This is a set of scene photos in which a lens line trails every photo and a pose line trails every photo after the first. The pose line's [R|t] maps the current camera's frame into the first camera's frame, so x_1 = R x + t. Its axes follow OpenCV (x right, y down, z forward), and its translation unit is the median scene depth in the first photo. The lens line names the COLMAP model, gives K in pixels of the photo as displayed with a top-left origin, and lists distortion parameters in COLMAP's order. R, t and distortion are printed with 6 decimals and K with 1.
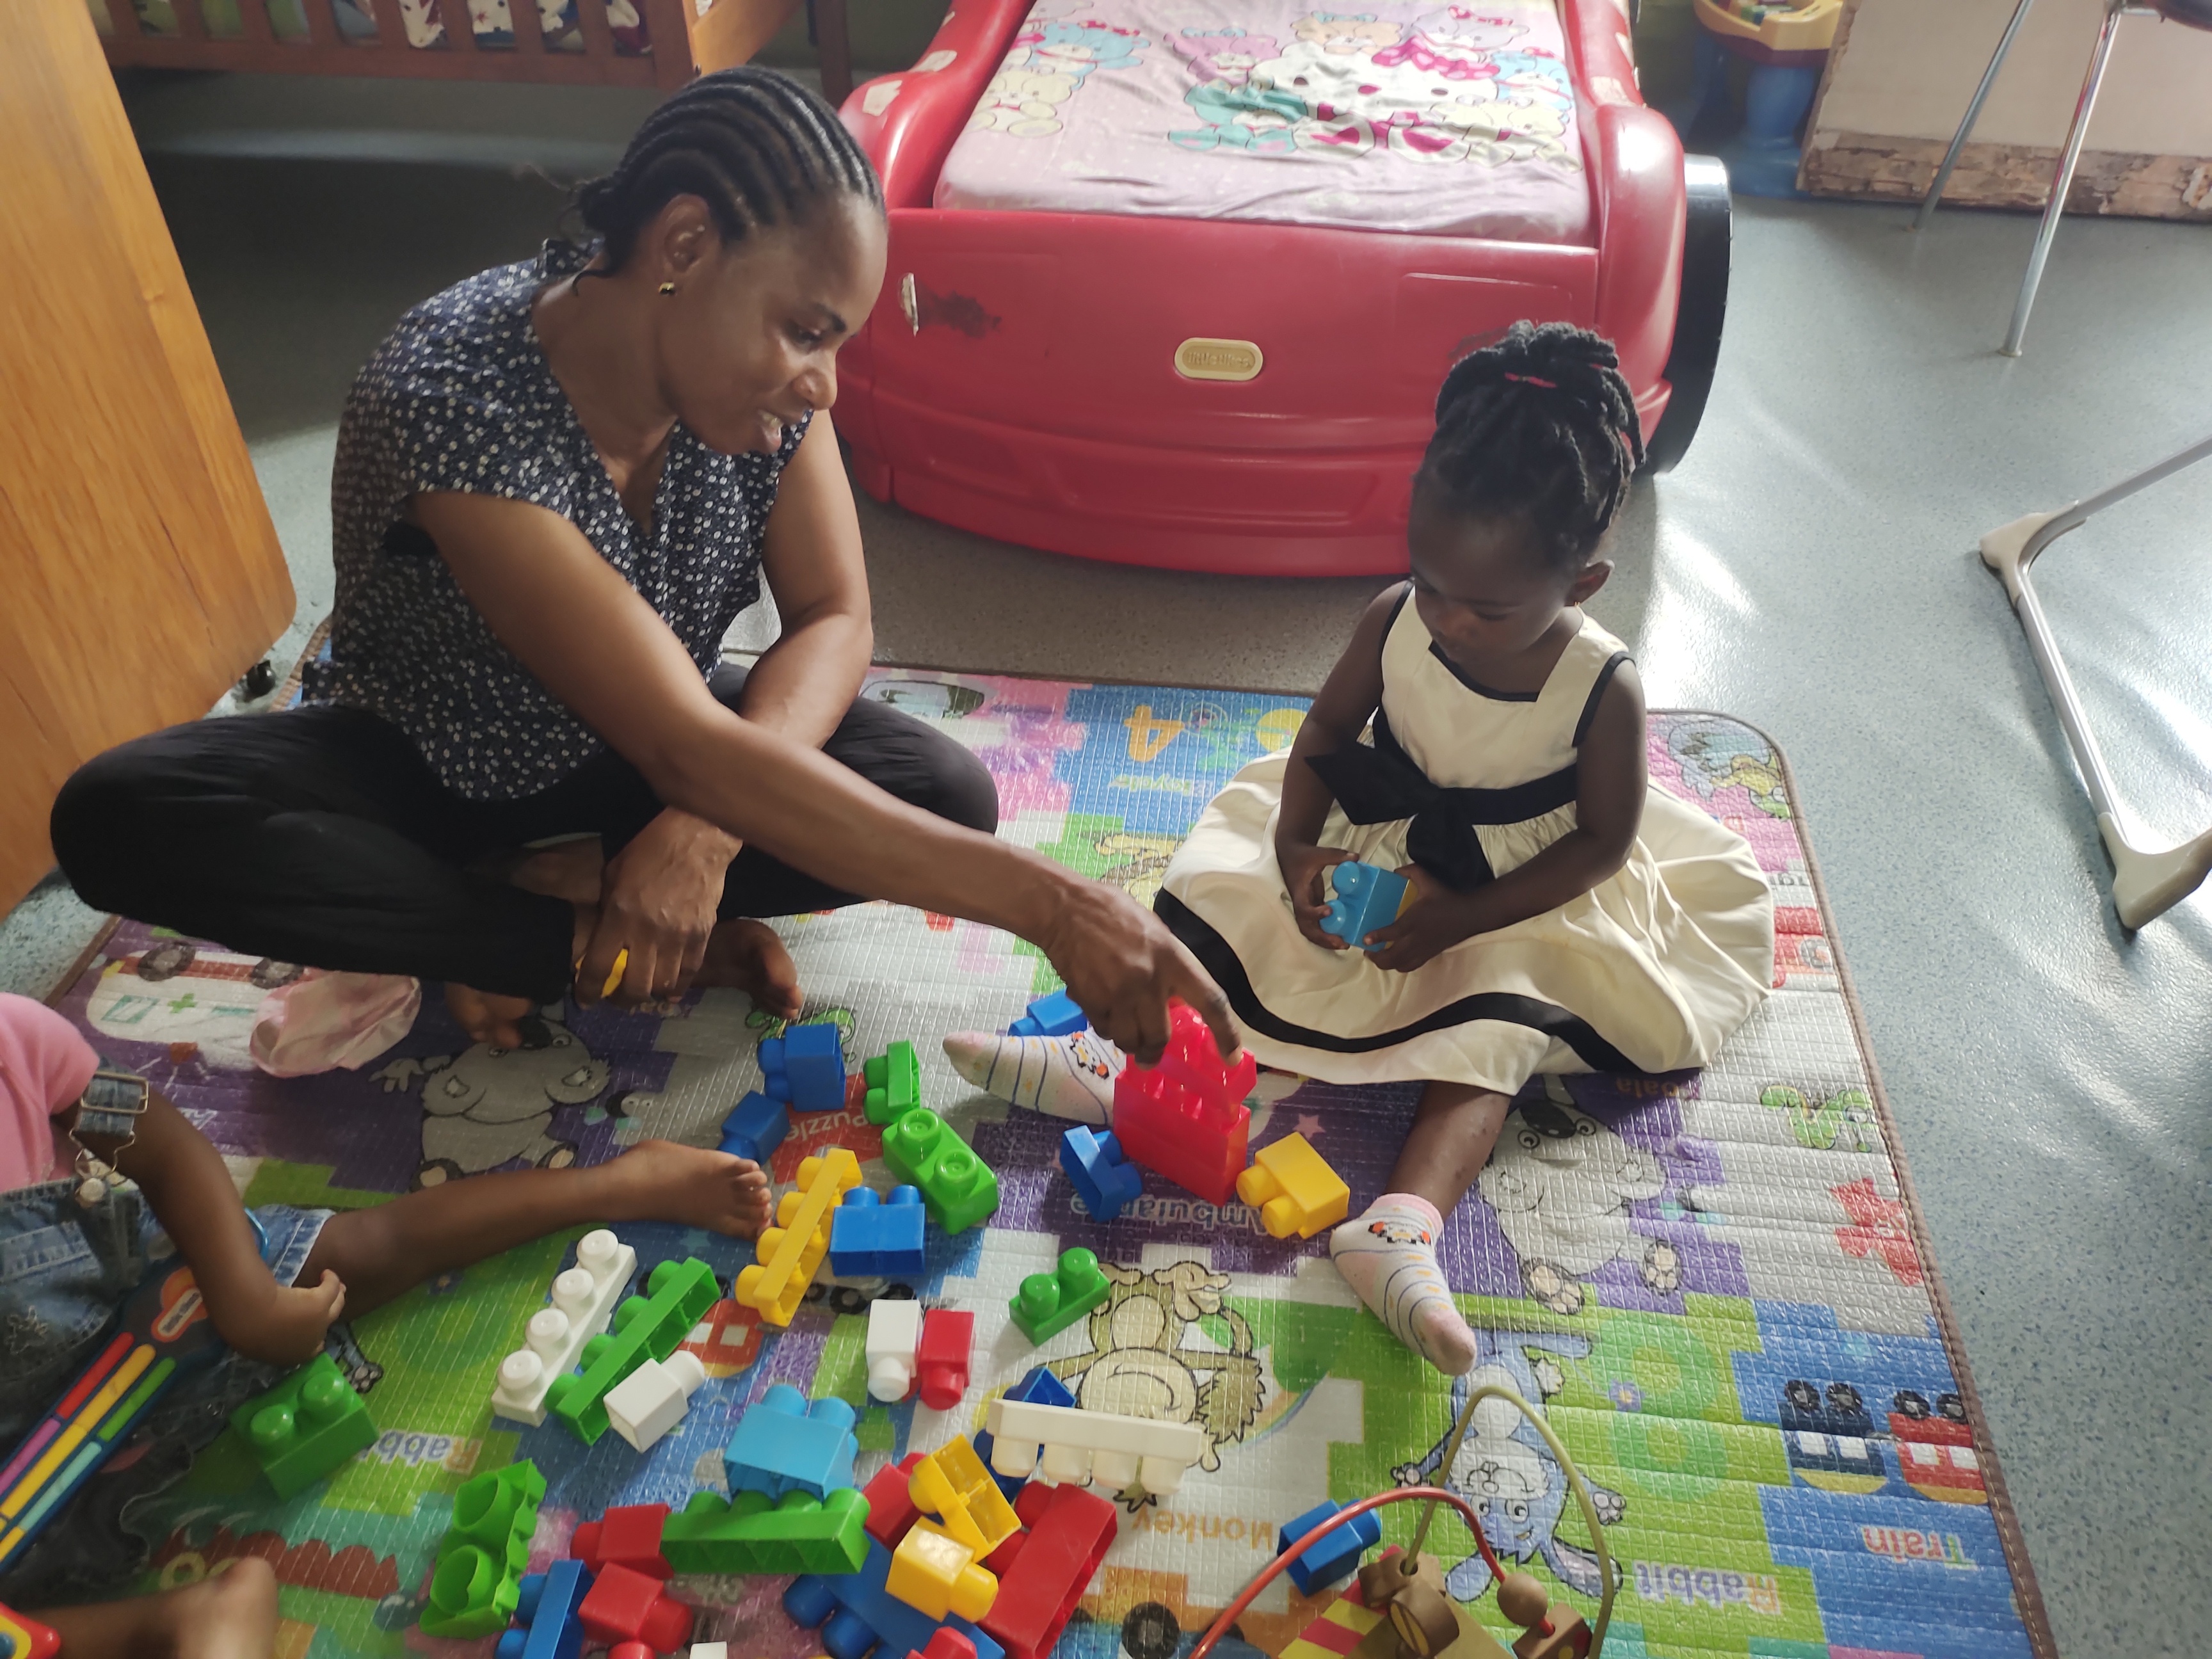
lens RADIAL K [[1657.7, 0, 1106.0], [0, 1657.7, 829.5], [0, 0, 1]] dist [0.013399, -0.009694]
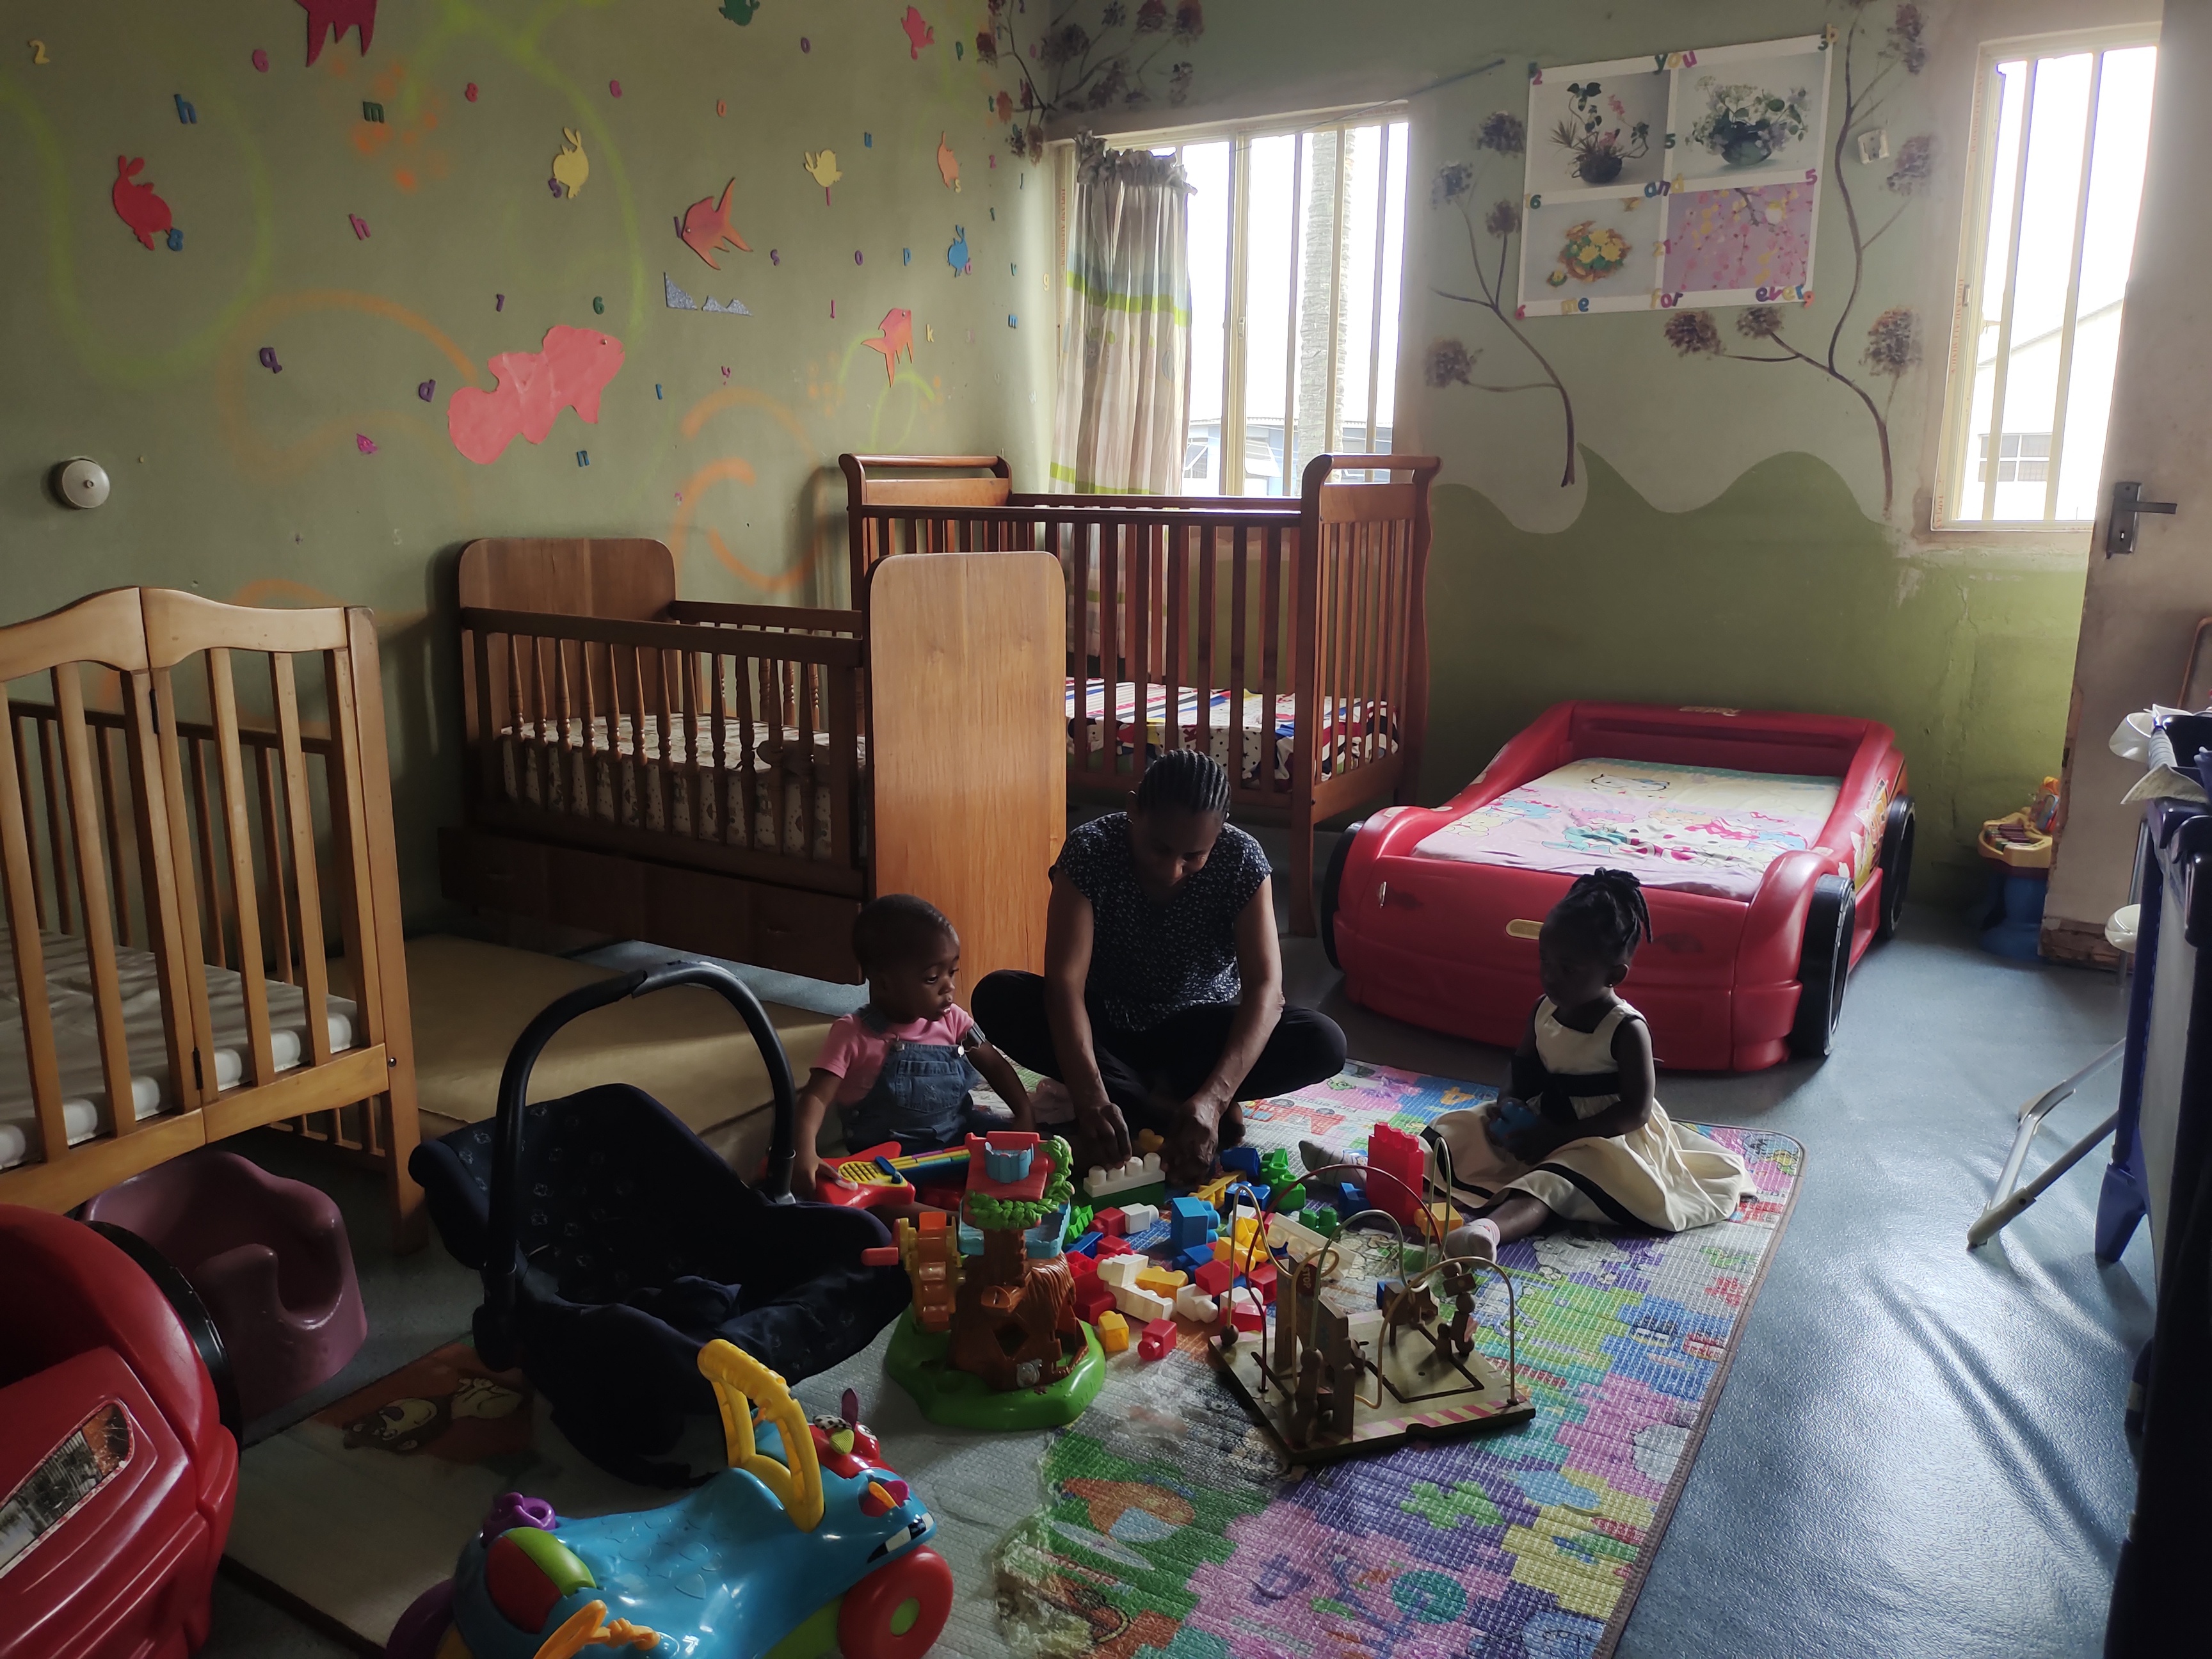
lens RADIAL K [[1657.7, 0, 1106.0], [0, 1657.7, 829.5], [0, 0, 1]] dist [0.013399, -0.009694]
pose [[0.916319, 0.085346, -0.391248, 0.318769], [-0.262880, 0.865227, -0.426938, 0.501718], [0.302081, 0.494063, 0.815260, -0.688820]]
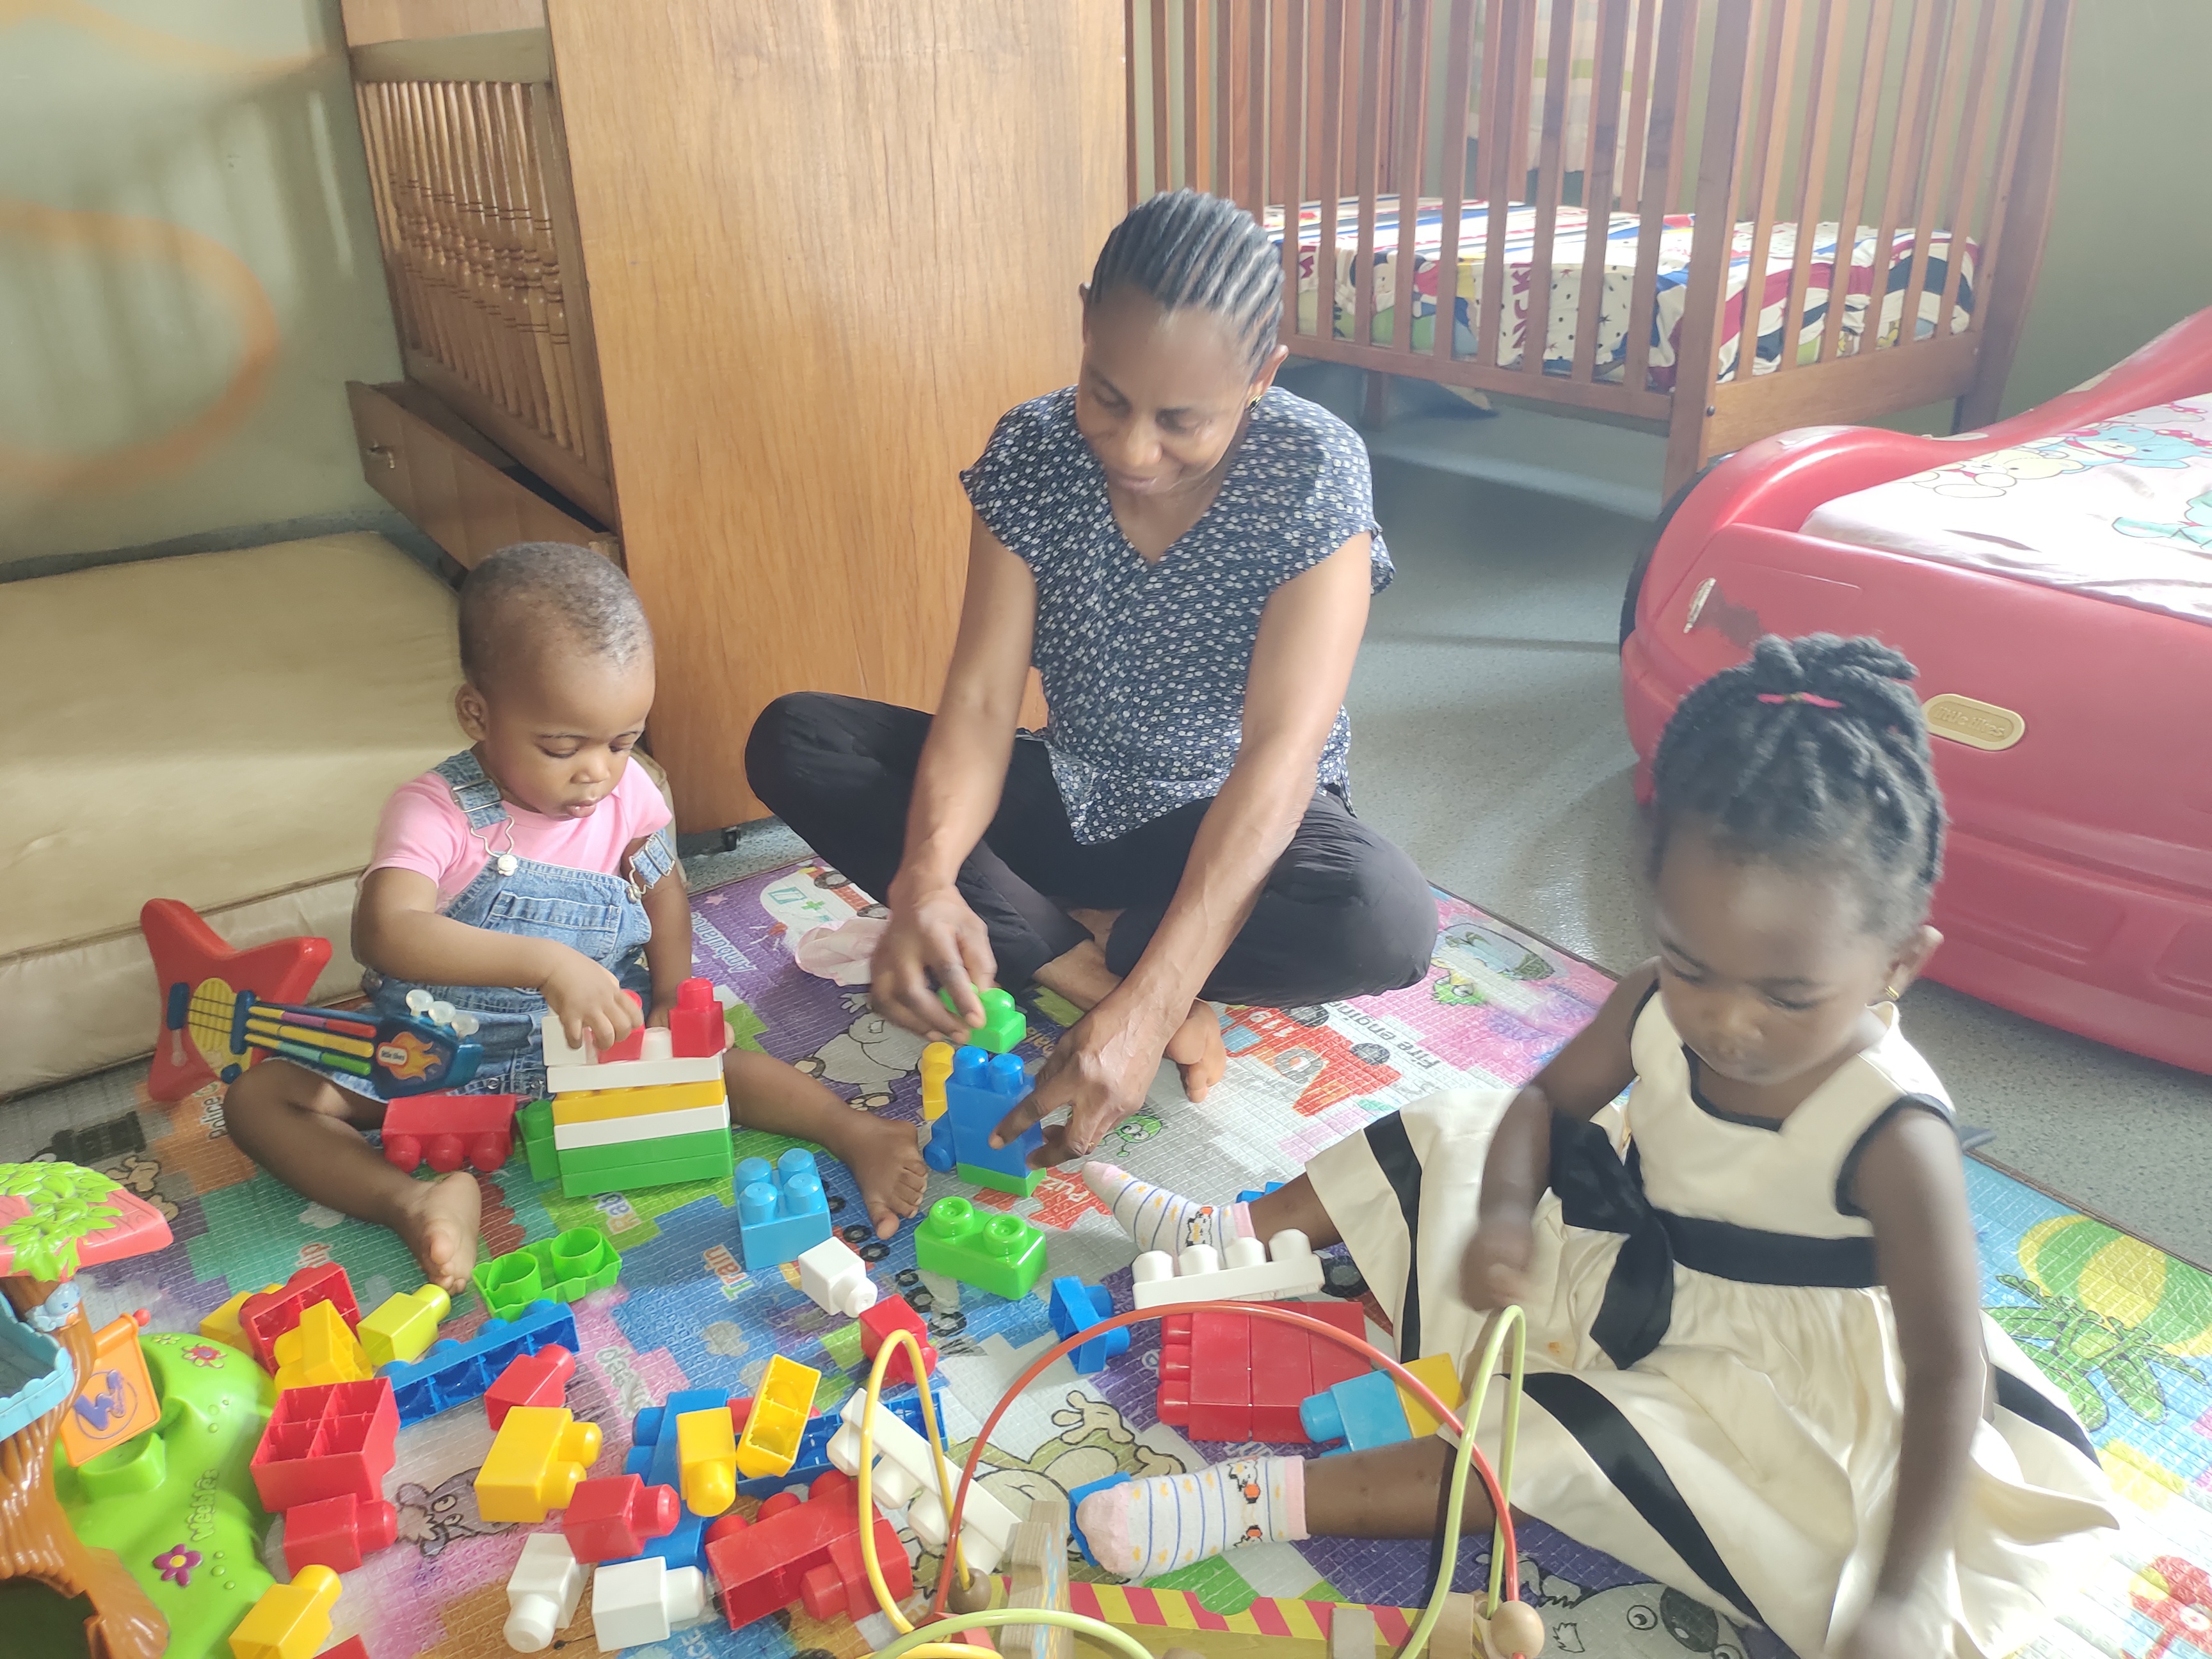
lens RADIAL K [[1657.7, 0, 1106.0], [0, 1657.7, 829.5], [0, 0, 1]] dist [0.013399, -0.009694]
pose [[0.663943, 0.296898, -0.686318, 0.328512], [-0.463808, 0.883435, -0.066517, 0.023656], [0.586568, 0.362483, 0.724254, 0.126919]]
